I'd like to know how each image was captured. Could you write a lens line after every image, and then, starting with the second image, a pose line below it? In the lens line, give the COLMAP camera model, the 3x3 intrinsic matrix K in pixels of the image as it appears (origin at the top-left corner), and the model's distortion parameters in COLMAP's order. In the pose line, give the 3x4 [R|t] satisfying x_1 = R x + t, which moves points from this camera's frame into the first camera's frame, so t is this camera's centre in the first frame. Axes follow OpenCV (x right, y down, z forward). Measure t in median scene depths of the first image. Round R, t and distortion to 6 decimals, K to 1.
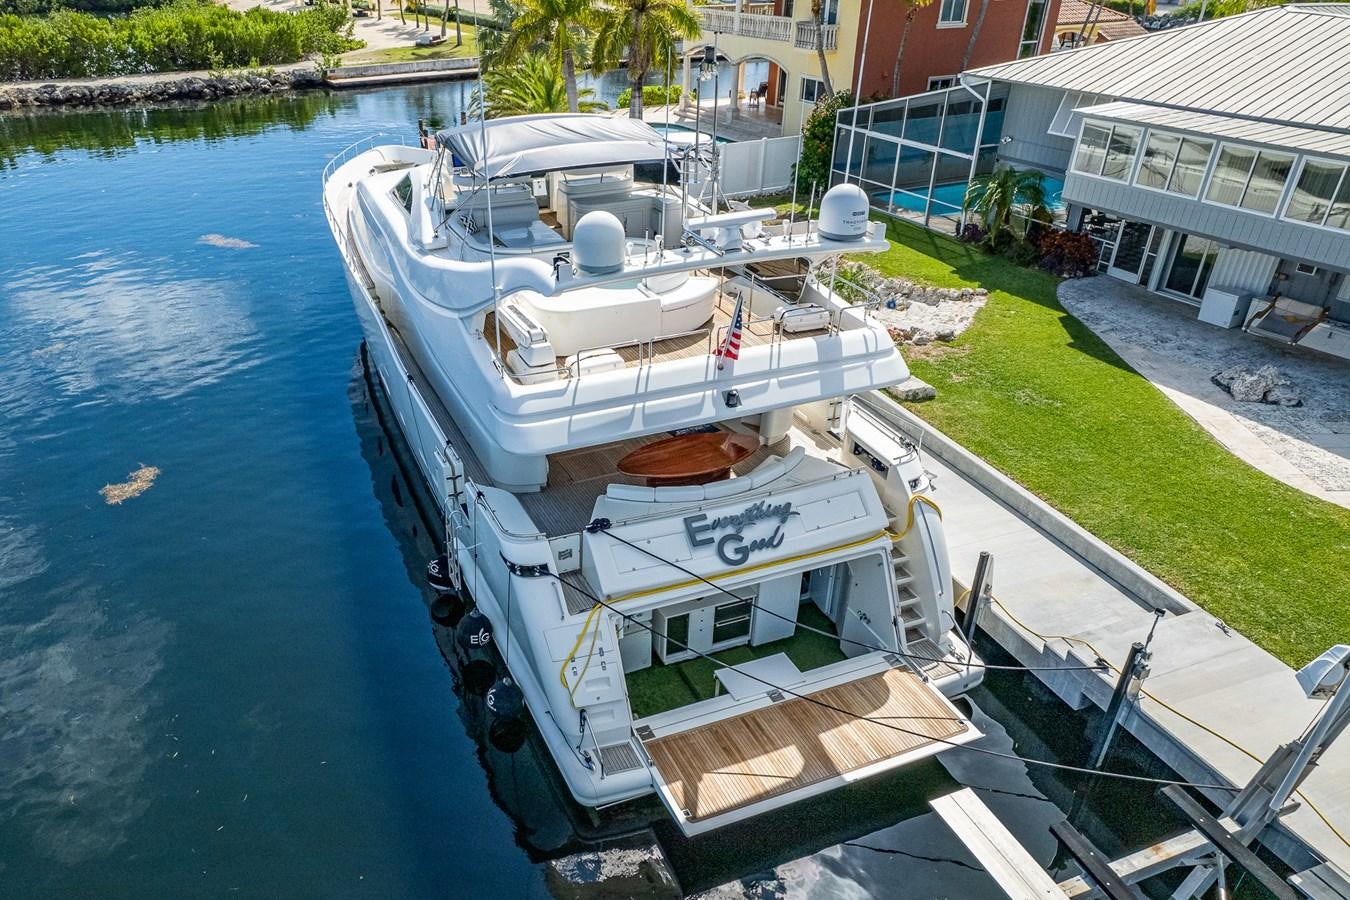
lens RADIAL K [[1008.2, 0, 608.8], [0, 1008.2, 473.1], [0, 0, 1]] dist [0.013741, 0.048392]
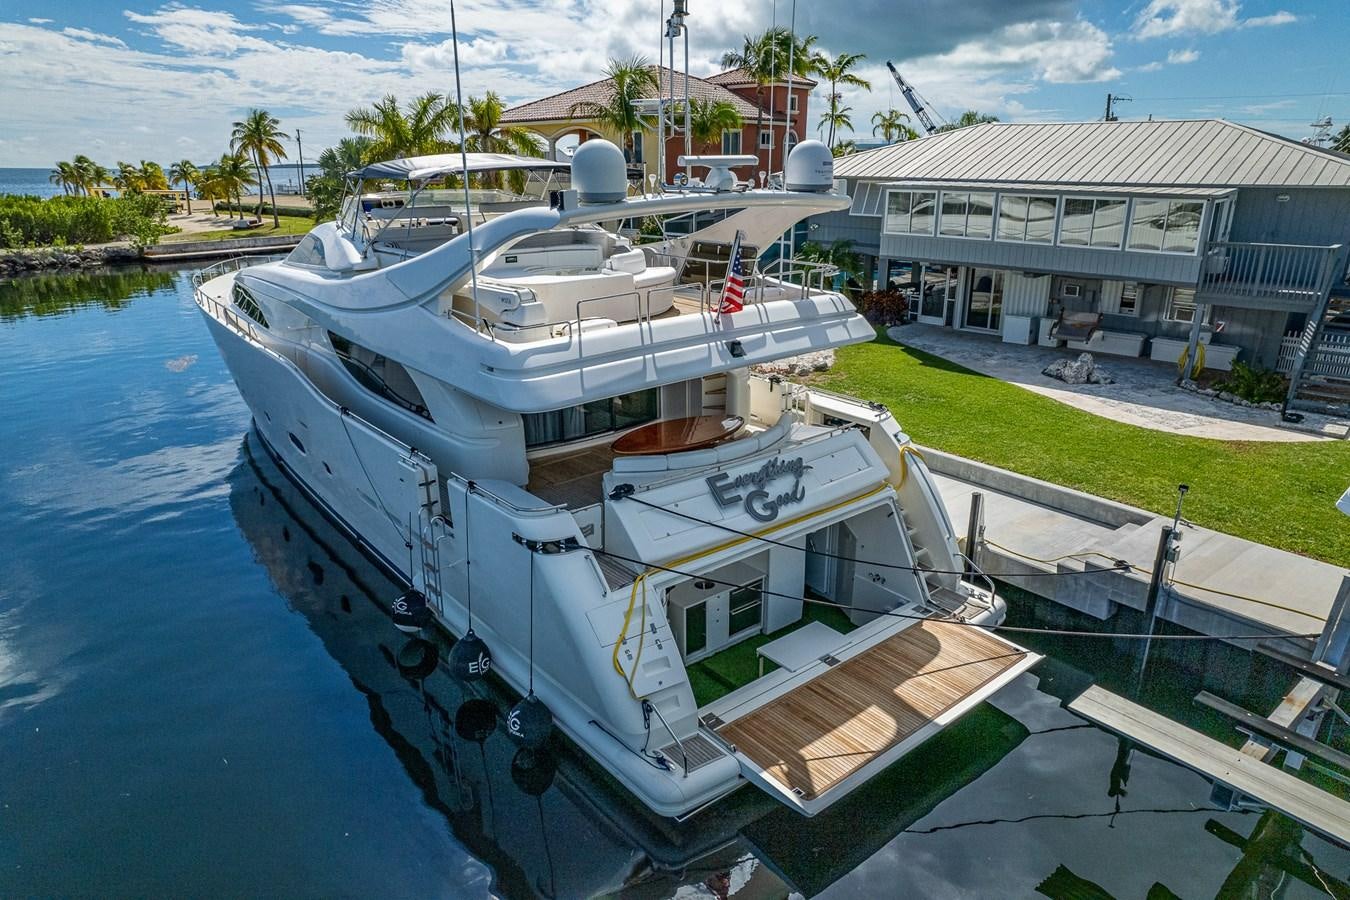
lens RADIAL K [[878.1, 0, 669.8], [0, 878.1, 440.2], [0, 0, 1]] dist [0.007468, 0.025003]
pose [[0.953567, -0.098720, 0.284542, -0.174256], [0.153576, 0.972080, -0.177411, 0.142140], [-0.259084, 0.212872, 0.942105, 0.238745]]
